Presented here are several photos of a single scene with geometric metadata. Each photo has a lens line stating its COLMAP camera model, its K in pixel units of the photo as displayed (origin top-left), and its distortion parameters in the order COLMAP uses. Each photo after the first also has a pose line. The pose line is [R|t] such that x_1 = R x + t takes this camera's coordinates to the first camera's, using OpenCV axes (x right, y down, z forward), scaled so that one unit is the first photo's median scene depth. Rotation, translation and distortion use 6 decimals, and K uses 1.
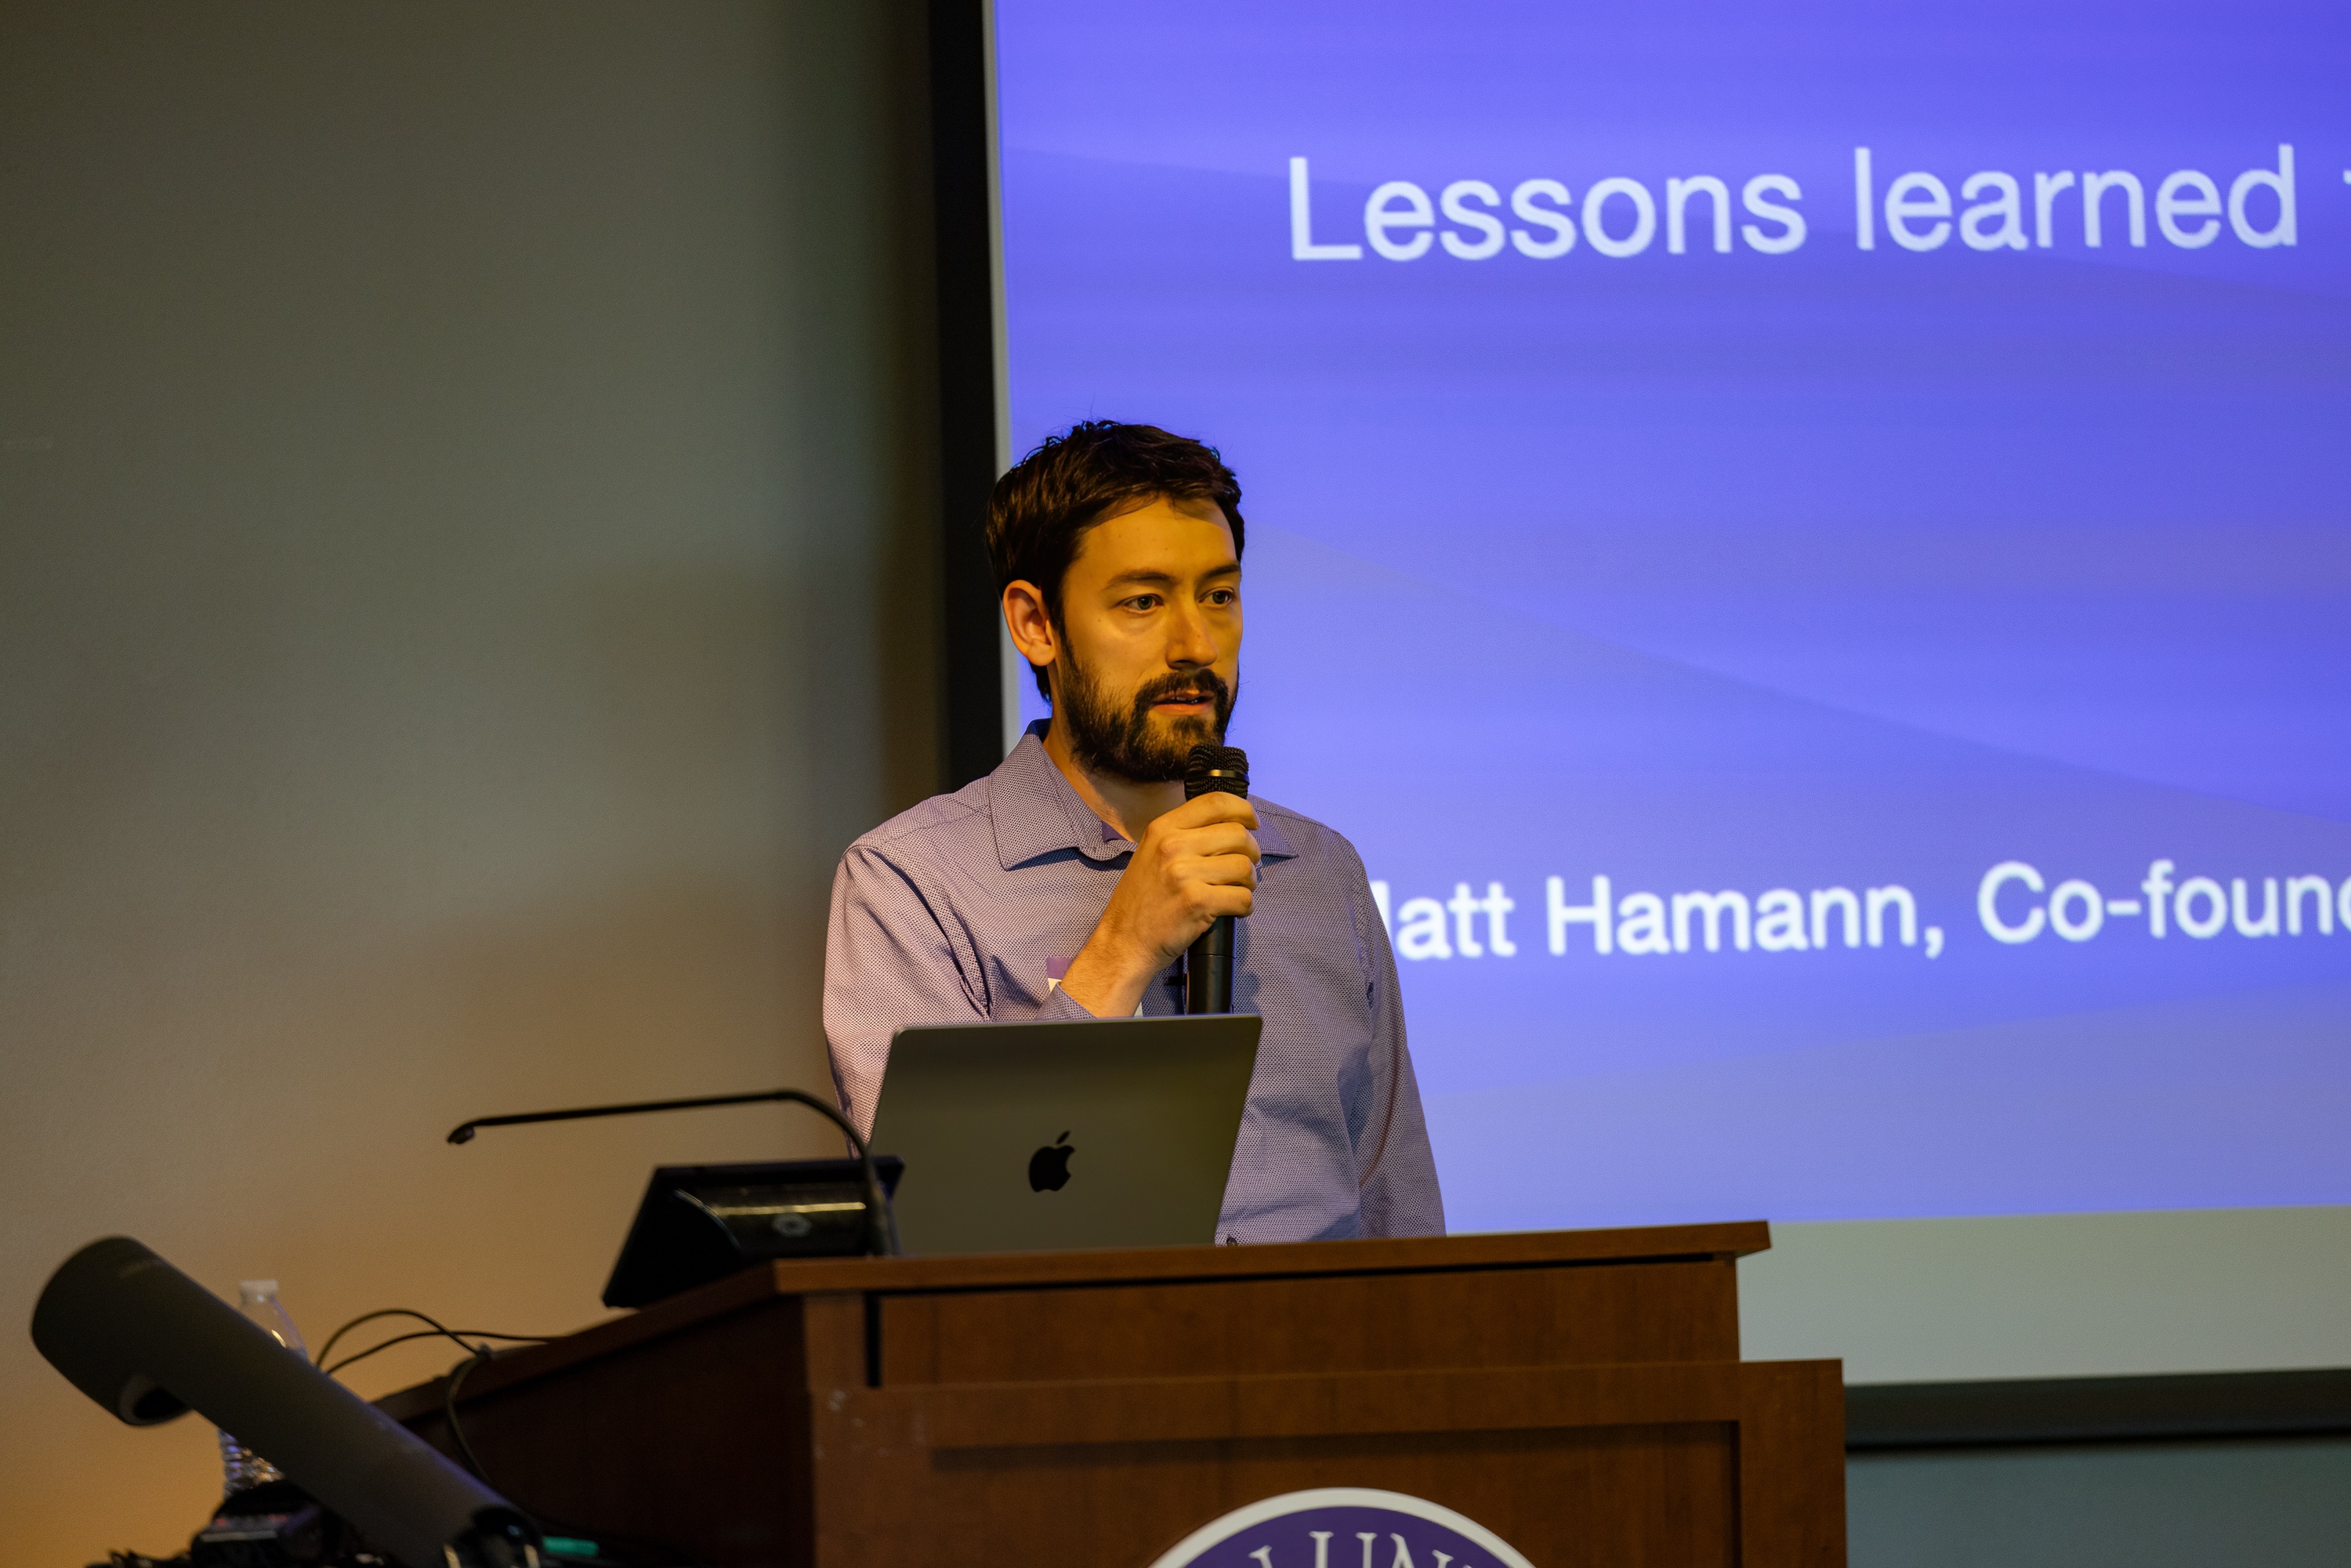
lens RADIAL K [[13215.7, 0, 1177.8], [0, 13215.7, 787.2], [0, 0, 1]] dist [-0.346234, 20.400065]
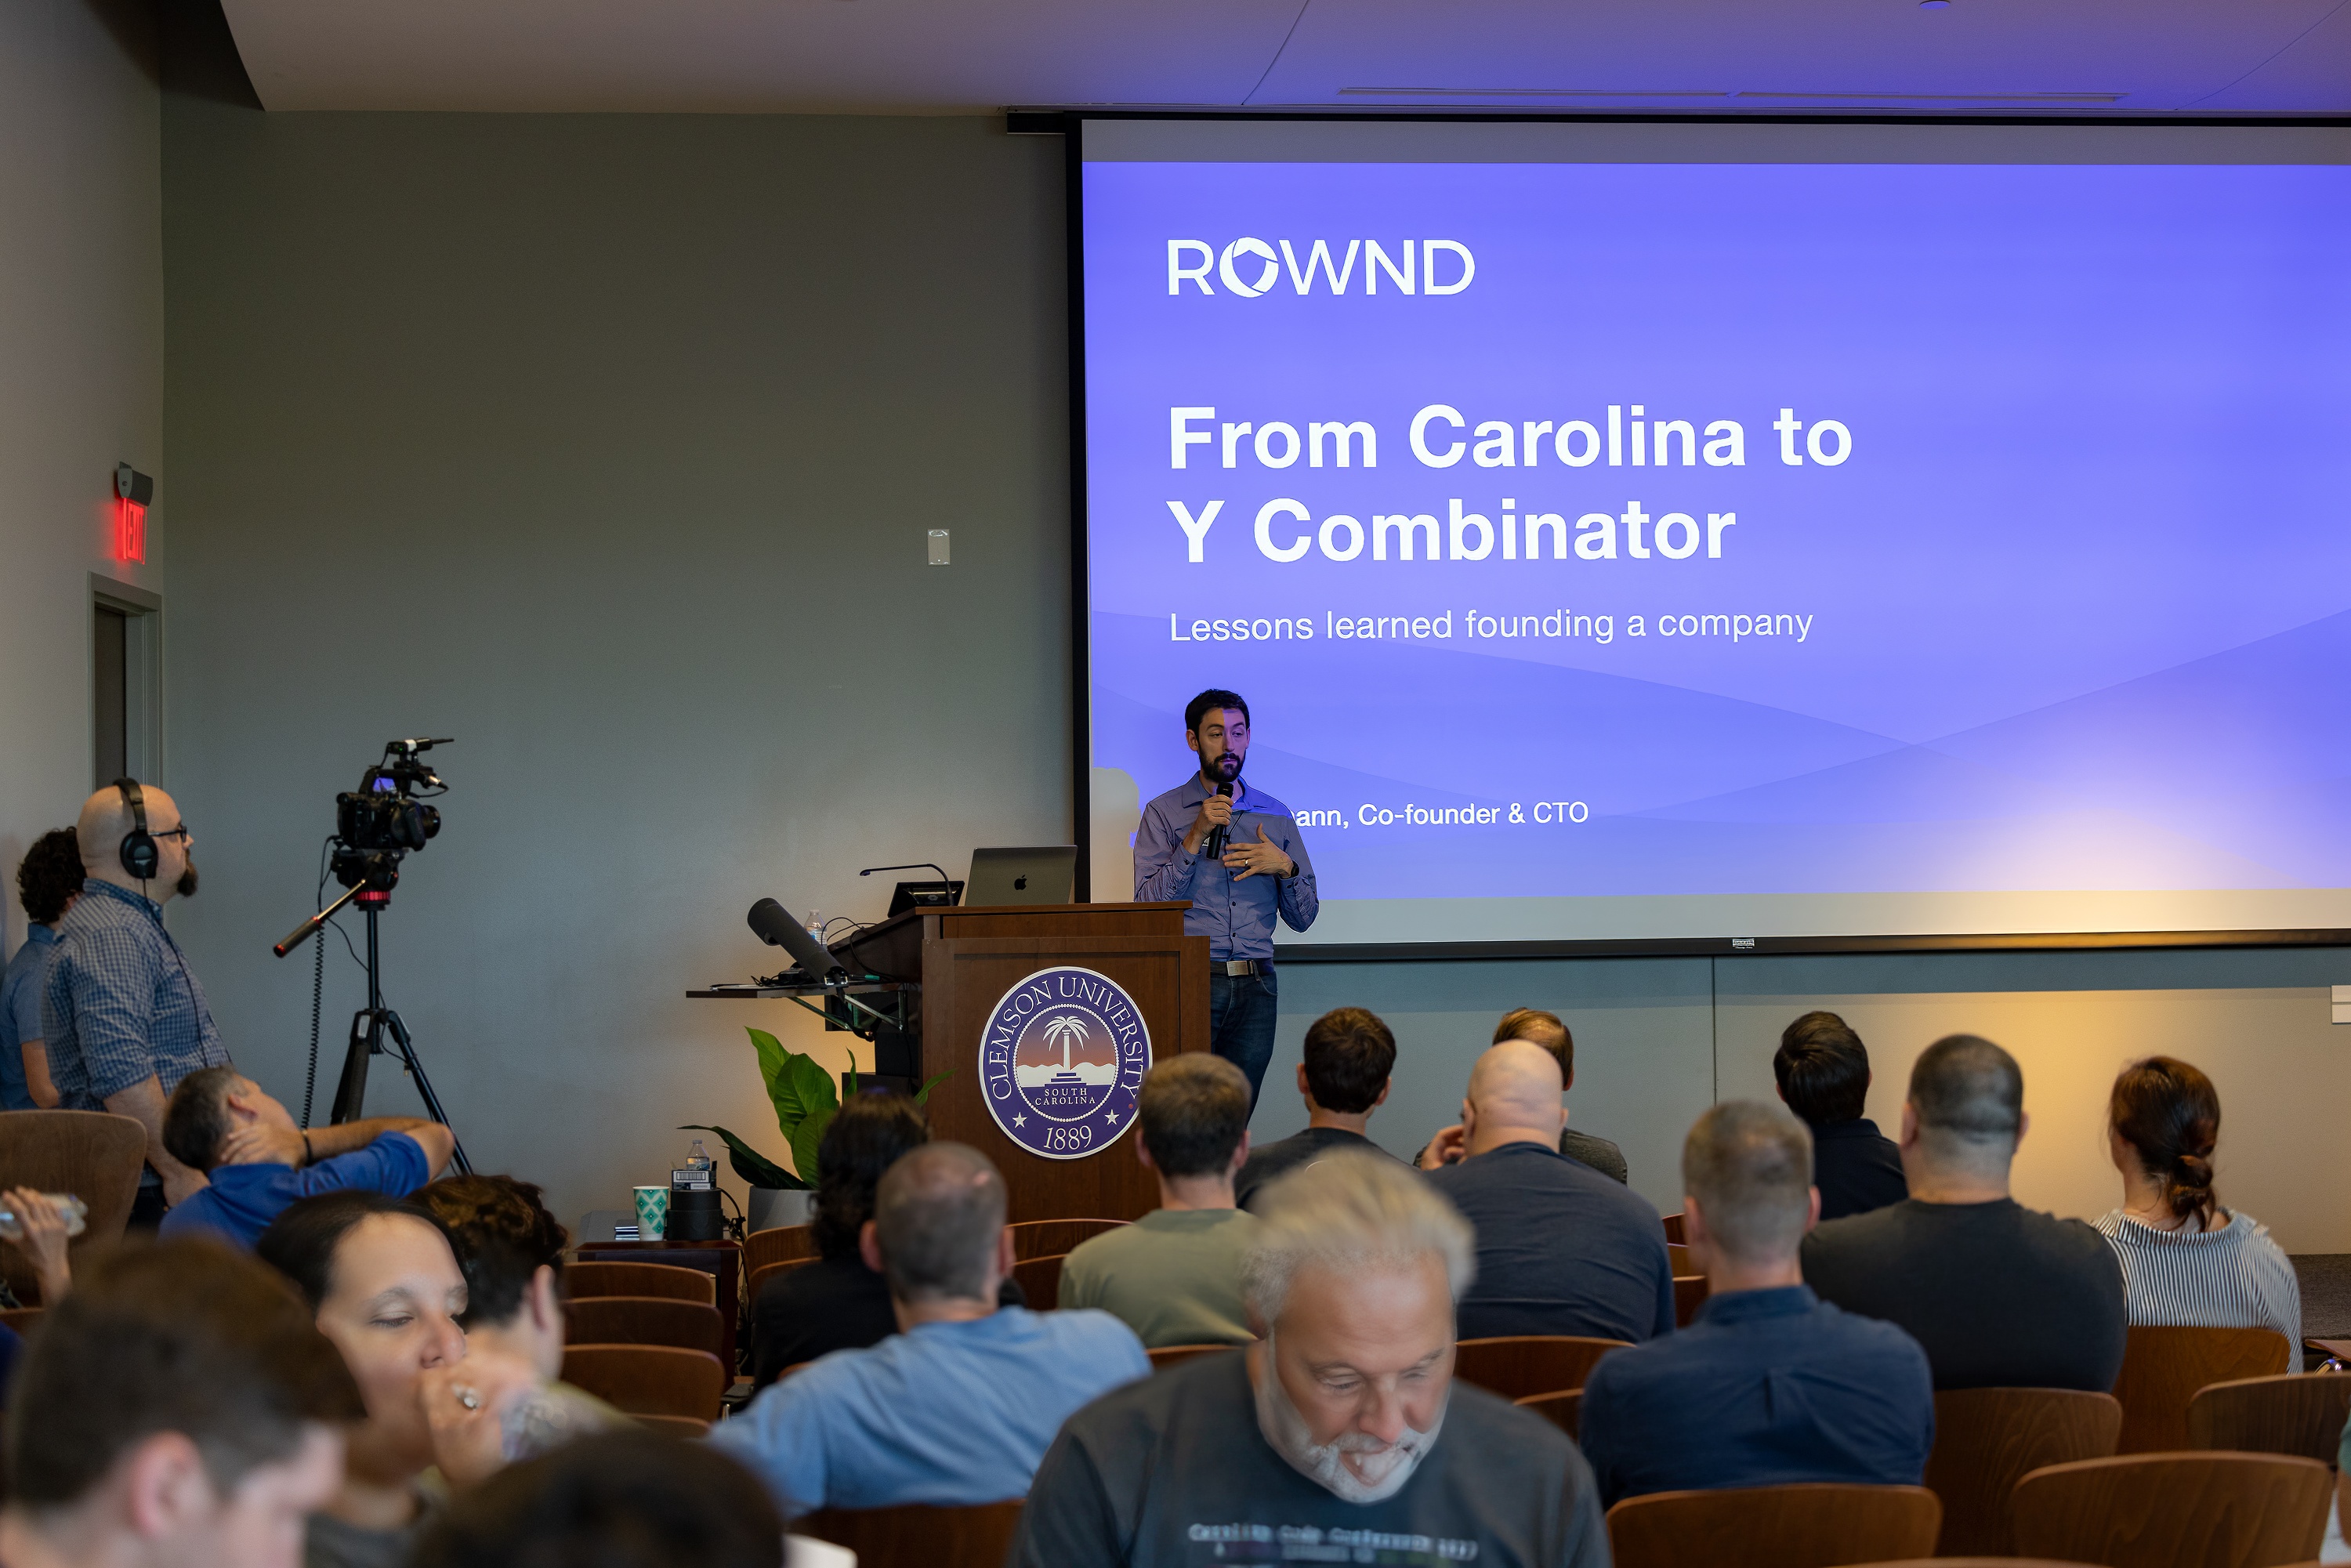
lens RADIAL K [[4753.9, 0, 1134.3], [0, 4753.9, 781.5], [0, 0, 1]] dist [-0.015748, 0.136304]
pose [[0.988525, 0.011726, -0.150601, 0.241655], [-0.010004, 0.999876, 0.012187, -0.019614], [0.150726, -0.010541, 0.988519, -0.400467]]
